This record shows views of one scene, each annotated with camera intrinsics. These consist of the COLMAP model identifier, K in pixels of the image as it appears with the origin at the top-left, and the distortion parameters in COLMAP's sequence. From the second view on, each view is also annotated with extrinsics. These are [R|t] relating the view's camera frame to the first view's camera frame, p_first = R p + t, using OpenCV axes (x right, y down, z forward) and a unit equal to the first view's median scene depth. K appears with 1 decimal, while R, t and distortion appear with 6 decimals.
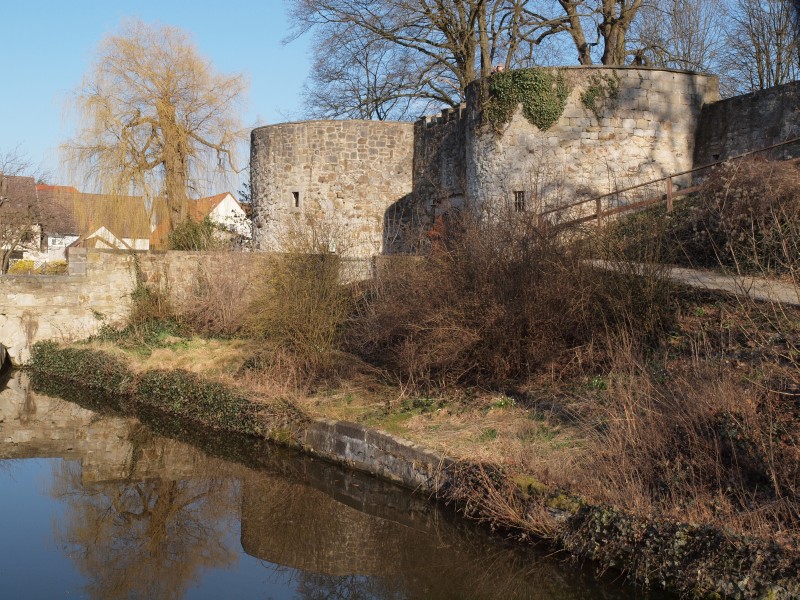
lens RADIAL K [[966.3, 0, 400.0], [0, 966.3, 300.0], [0, 0, 1]] dist [-0.016753, 0.220468]
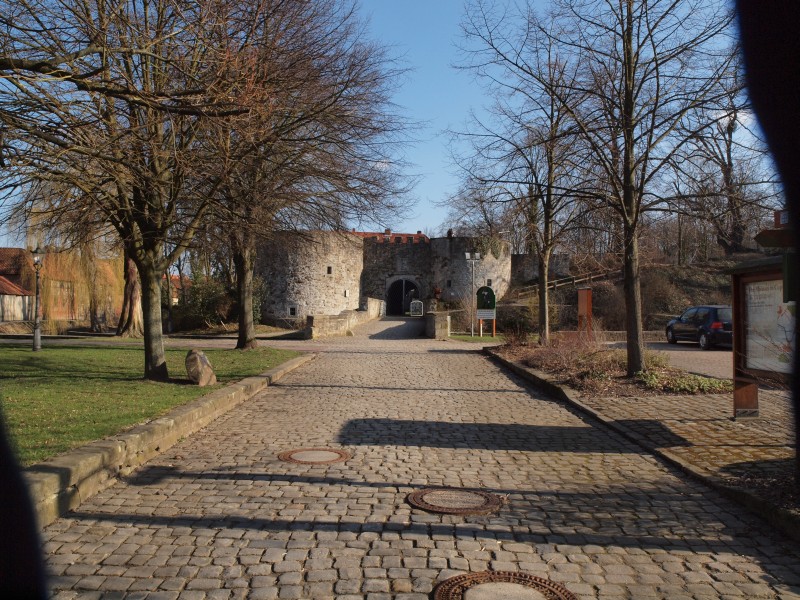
lens RADIAL K [[668.5, 0, 400.0], [0, 668.5, 300.0], [0, 0, 1]] dist [-0.015986, 0.001658]
pose [[0.441212, -0.005714, 0.897385, -1.850233], [0.018328, 0.999829, -0.002644, -0.051616], [-0.897216, 0.017614, 0.441241, 0.366943]]
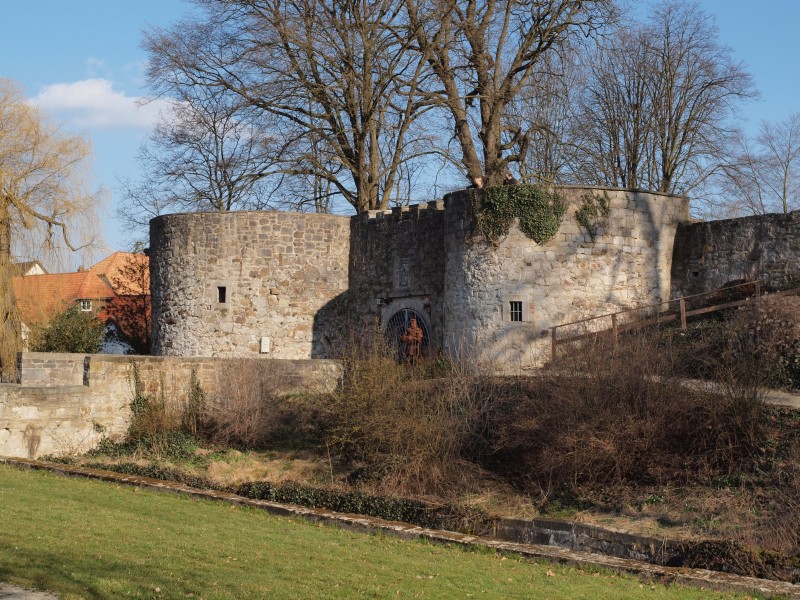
lens RADIAL K [[1255.9, 0, 400.0], [0, 1255.9, 300.0], [0, 0, 1]] dist [0.070208, 0.073258]
pose [[0.970049, 0.011080, 0.242658, -0.335160], [0.005861, 0.997601, -0.068980, -0.022405], [-0.242840, 0.068336, 0.967657, -0.285314]]
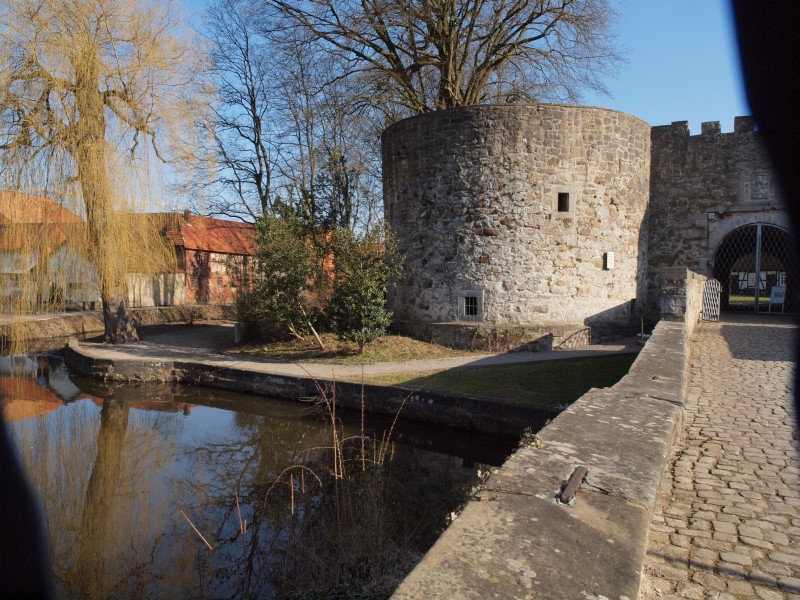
lens RADIAL K [[668.5, 0, 400.0], [0, 668.5, 300.0], [0, 0, 1]] dist [-0.015986, 0.001658]
pose [[0.742160, -0.029911, 0.669555, -0.829386], [0.020961, 0.999551, 0.021420, -0.054796], [-0.669895, -0.001862, 0.742453, 0.976715]]
